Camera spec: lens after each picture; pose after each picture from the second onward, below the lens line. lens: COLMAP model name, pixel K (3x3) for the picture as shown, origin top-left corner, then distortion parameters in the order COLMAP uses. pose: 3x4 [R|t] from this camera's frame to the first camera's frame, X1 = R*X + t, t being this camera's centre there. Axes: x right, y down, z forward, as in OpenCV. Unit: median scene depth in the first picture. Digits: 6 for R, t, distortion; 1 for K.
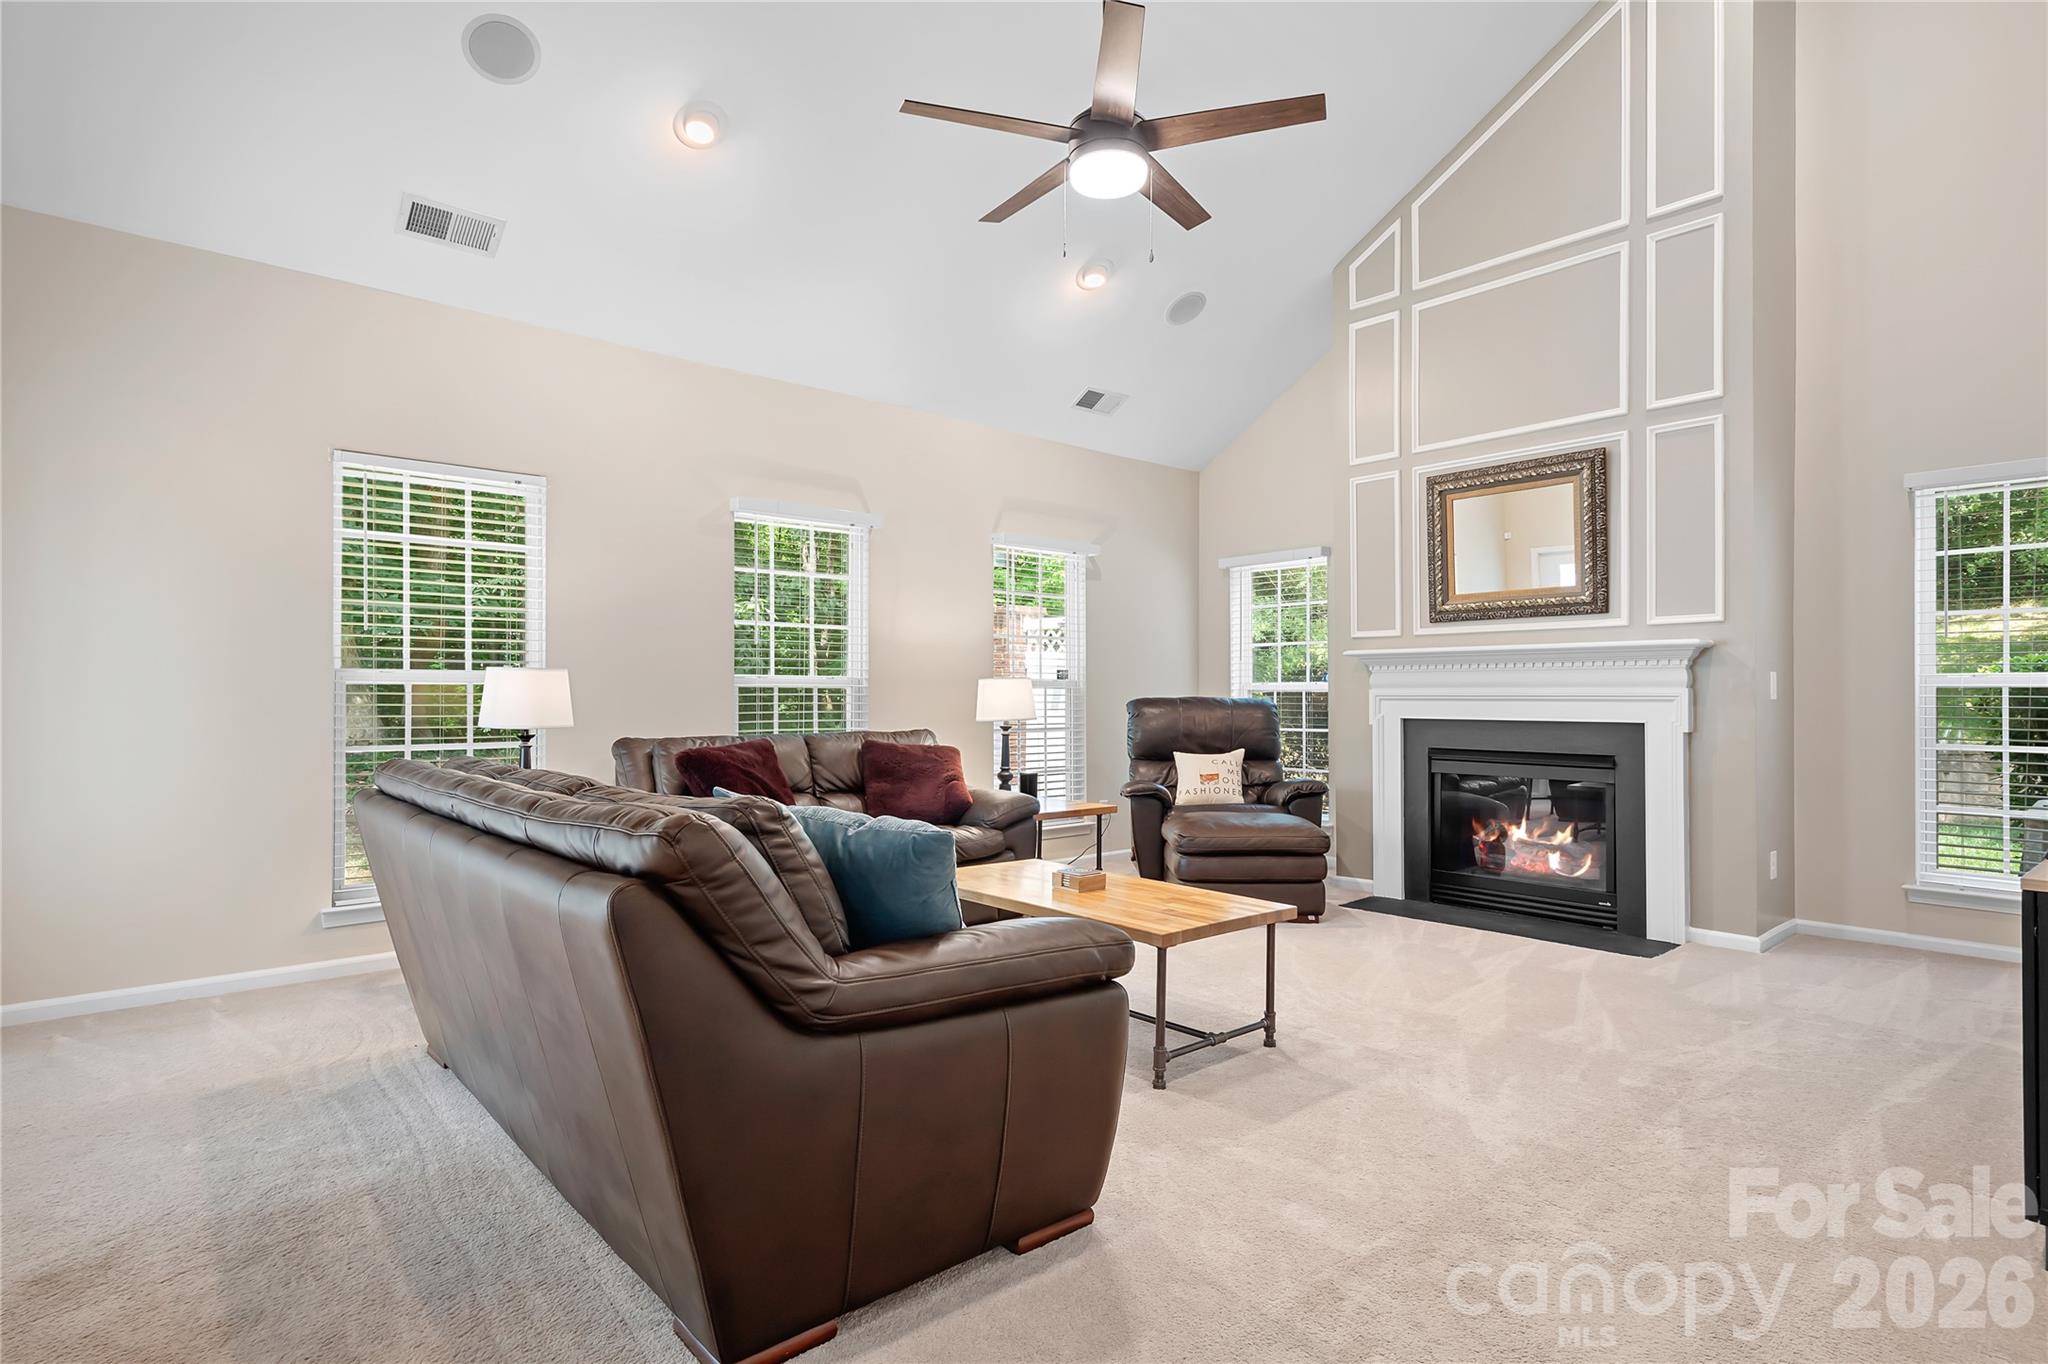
lens RADIAL K [[1034.5, 0, 1013.7], [0, 1034.5, 694.2], [0, 0, 1]] dist [0.001474, -0.003045]
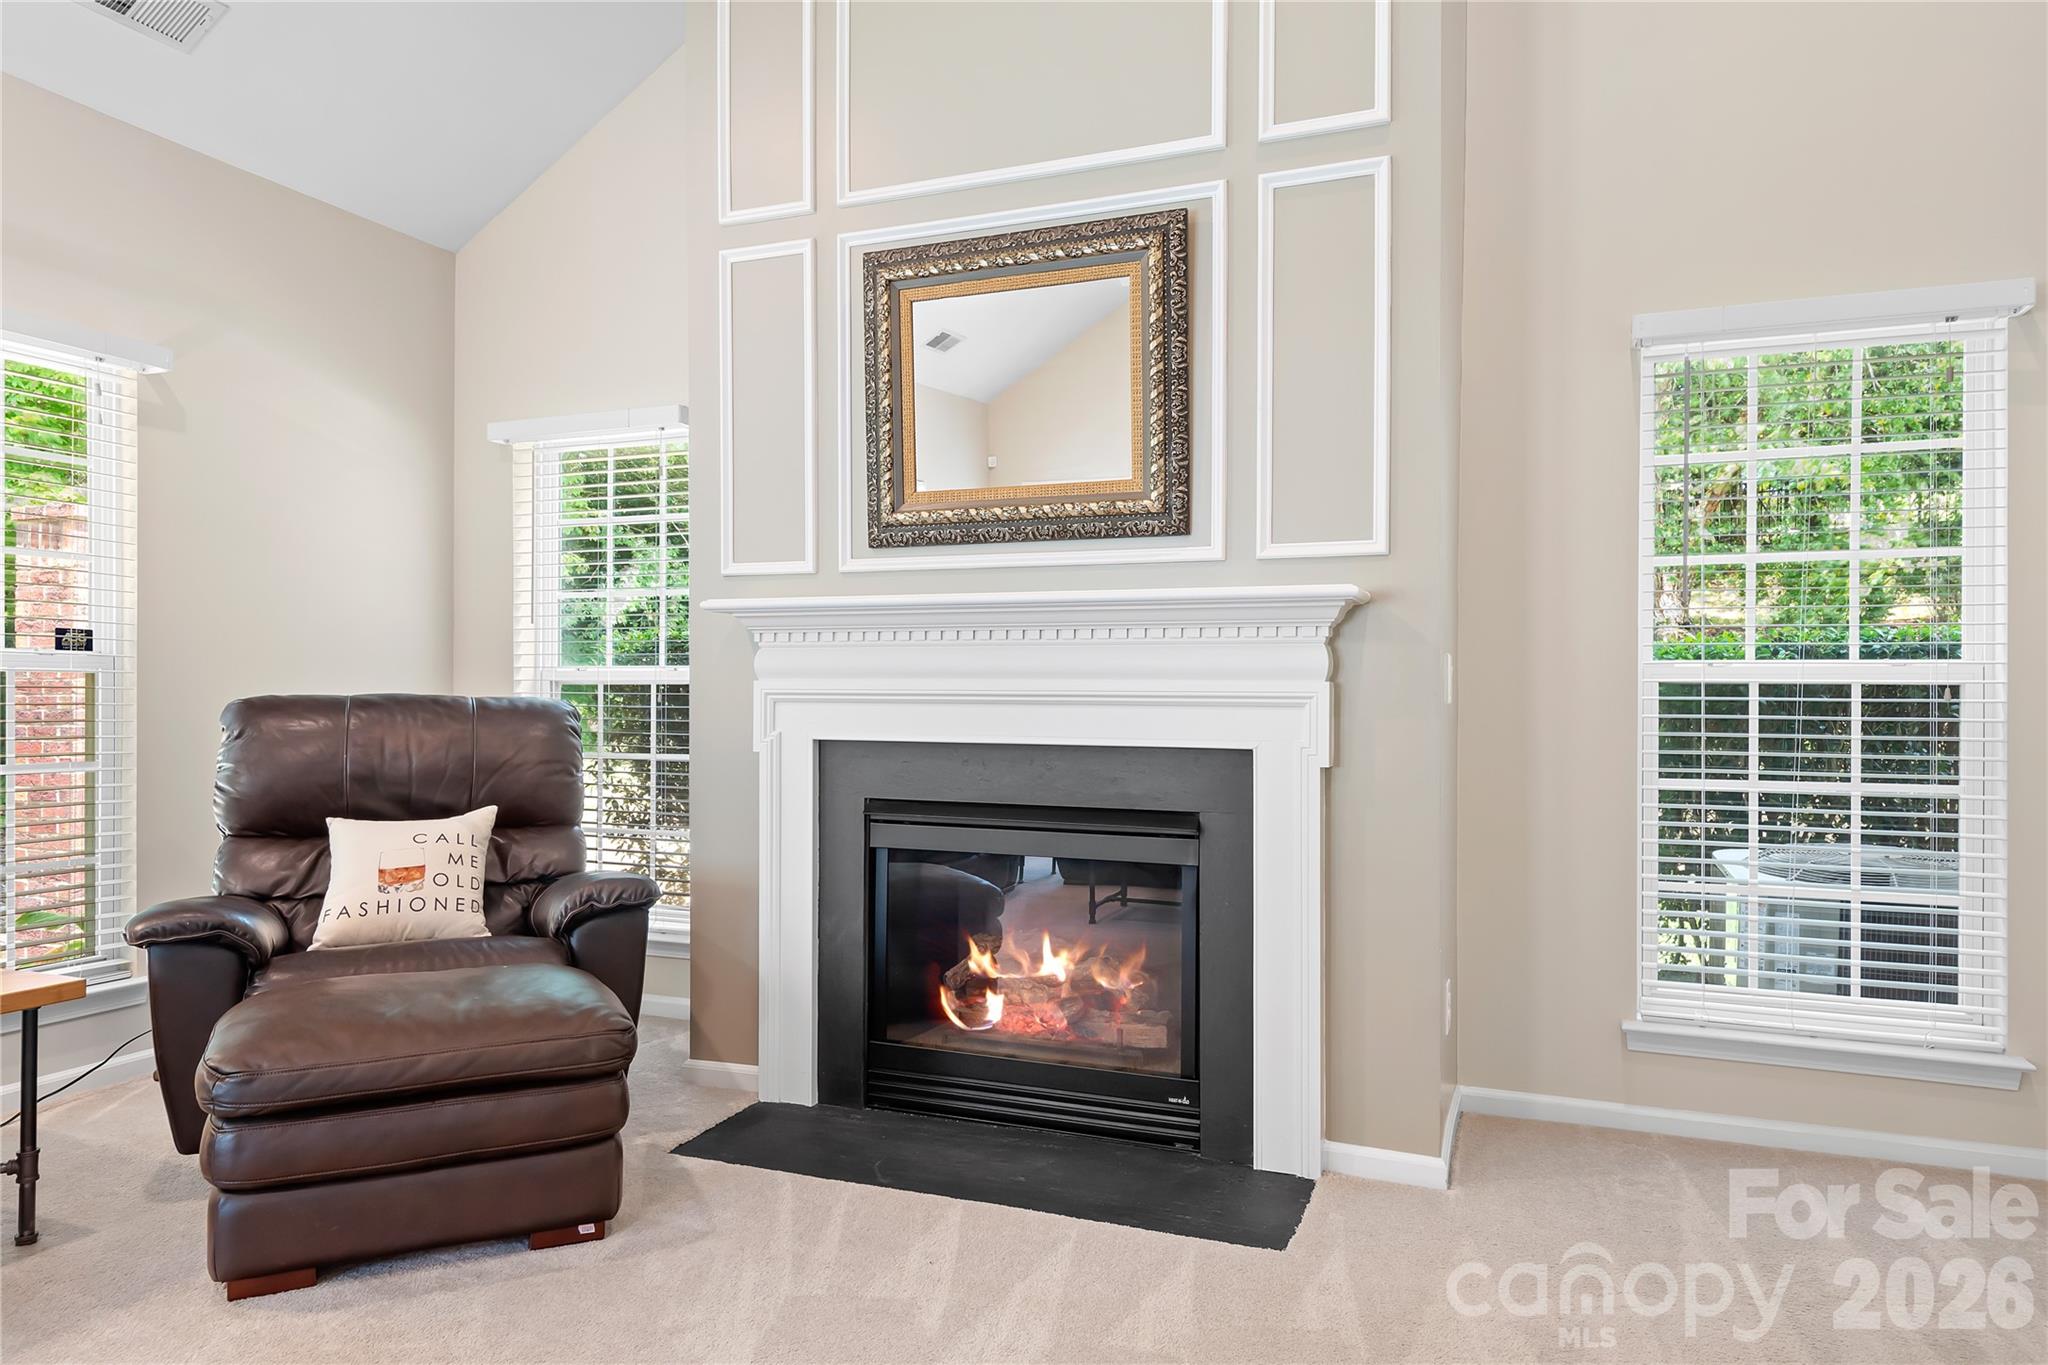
lens RADIAL K [[1308.4, 0, 1033.6], [0, 1308.4, 682.4], [0, 0, 1]] dist [0.073453, 0.000477]
pose [[0.883069, 0.007646, 0.469182, 0.176829], [-0.005396, 0.999967, -0.006140, -0.000482], [-0.469213, 0.002890, 0.883080, 0.405575]]
